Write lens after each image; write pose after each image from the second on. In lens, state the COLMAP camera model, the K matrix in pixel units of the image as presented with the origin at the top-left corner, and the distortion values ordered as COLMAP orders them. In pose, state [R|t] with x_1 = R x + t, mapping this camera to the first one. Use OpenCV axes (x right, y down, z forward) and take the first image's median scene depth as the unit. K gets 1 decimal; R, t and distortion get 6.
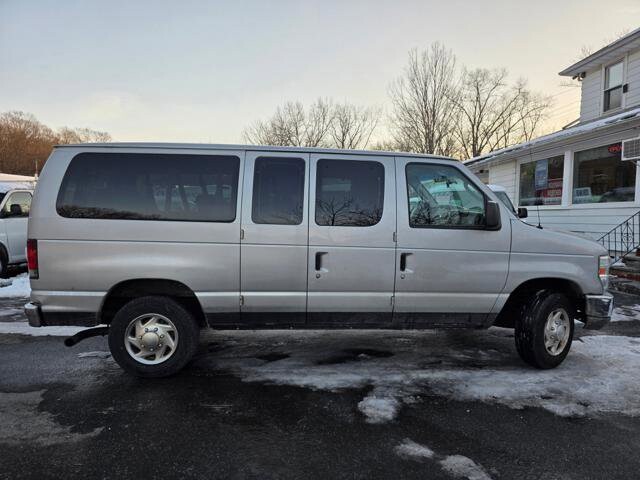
lens RADIAL K [[436.0, 0, 320.0], [0, 436.0, 240.0], [0, 0, 1]] dist [0.054551, -0.051423]
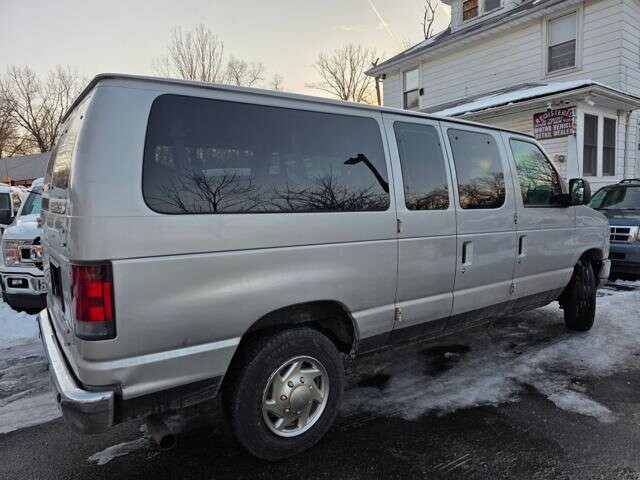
lens RADIAL K [[436.0, 0, 320.0], [0, 436.0, 240.0], [0, 0, 1]] dist [0.054551, -0.051423]
pose [[0.844735, -0.076023, 0.529757, -0.671220], [0.063180, 0.997103, 0.042345, -0.028260], [-0.531442, -0.002301, 0.847091, 0.433644]]
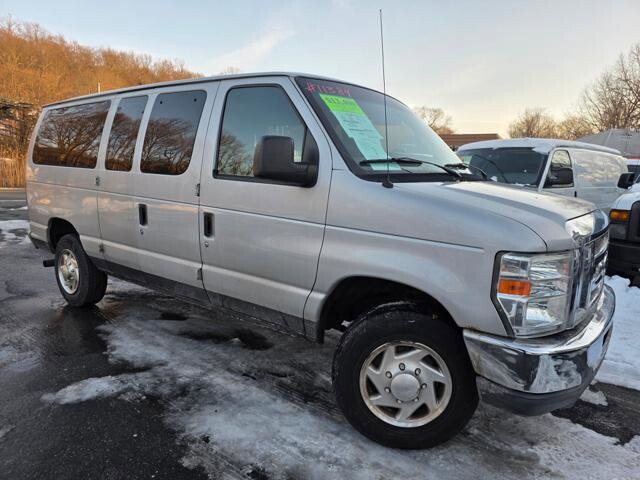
lens RADIAL K [[436.0, 0, 320.0], [0, 436.0, 240.0], [0, 0, 1]] dist [0.054551, -0.051423]
pose [[0.743363, 0.110674, -0.659669, 0.834419], [-0.071595, 0.993716, 0.086039, -0.001852], [0.665046, -0.016729, 0.746615, 0.574475]]
